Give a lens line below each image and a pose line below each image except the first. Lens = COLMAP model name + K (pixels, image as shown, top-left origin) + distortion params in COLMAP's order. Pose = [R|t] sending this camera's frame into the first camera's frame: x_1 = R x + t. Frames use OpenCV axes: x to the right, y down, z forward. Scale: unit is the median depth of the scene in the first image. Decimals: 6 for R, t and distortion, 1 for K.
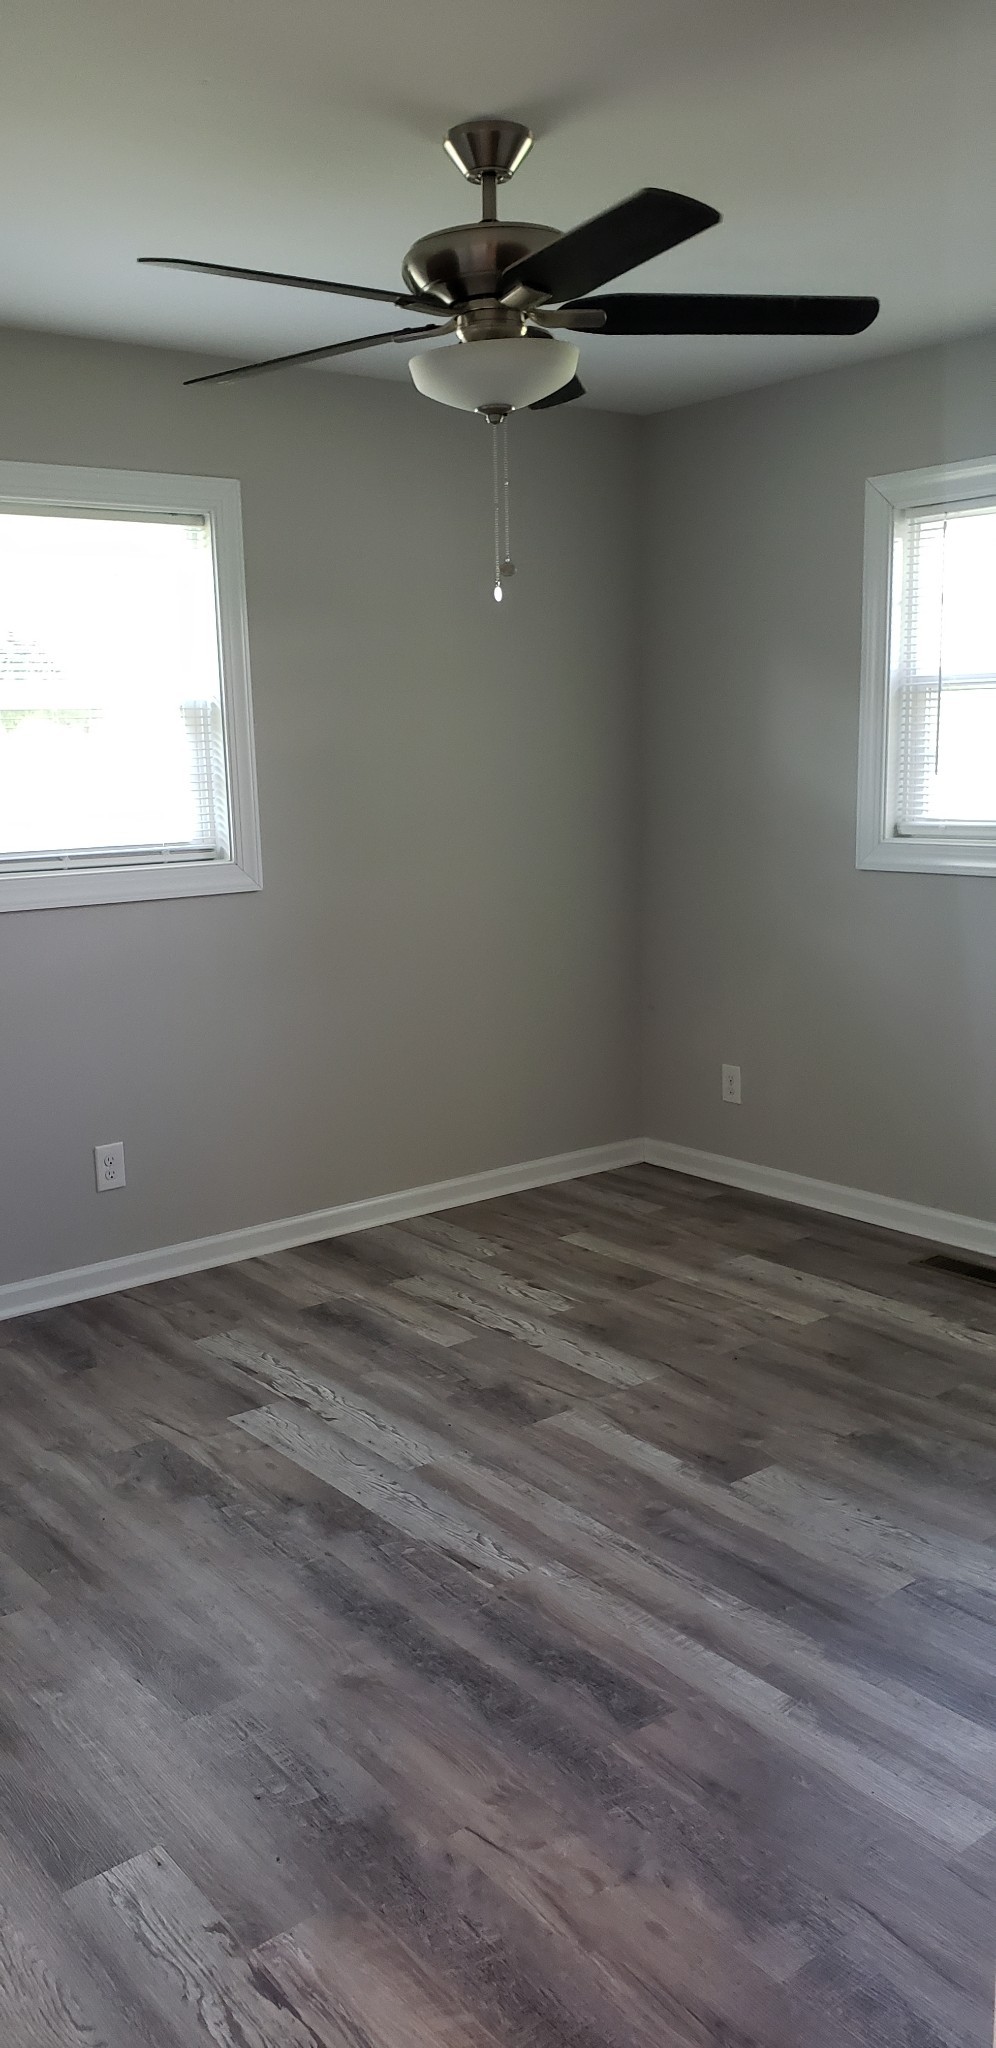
lens RADIAL K [[1620.8, 0, 498.0], [0, 1620.8, 1024.0], [0, 0, 1]] dist [0.001621, 0.091695]
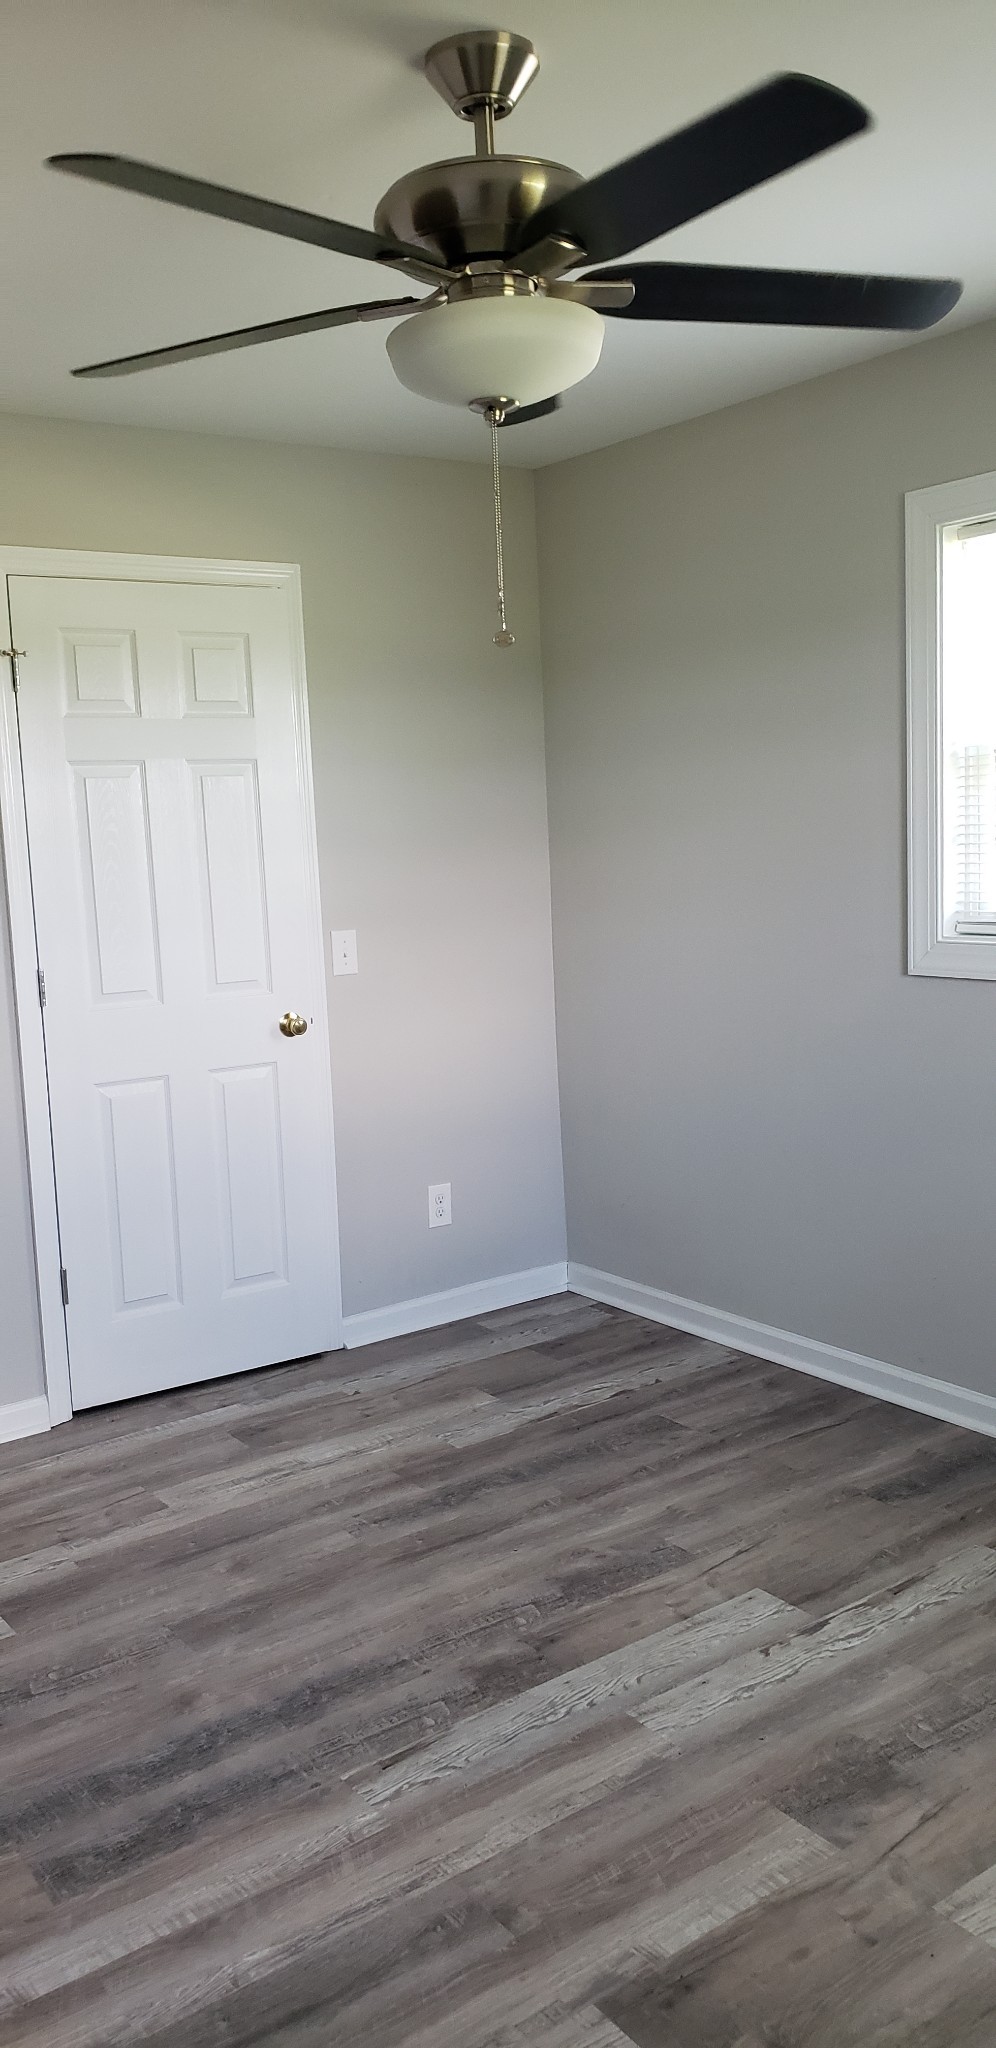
lens RADIAL K [[1620.8, 0, 498.0], [0, 1620.8, 1024.0], [0, 0, 1]] dist [0.001621, 0.091695]
pose [[-0.032766, 0.170110, -0.984880, 0.757601], [-0.135376, 0.975573, 0.173006, -0.220806], [0.990252, 0.138998, -0.008936, 0.947690]]
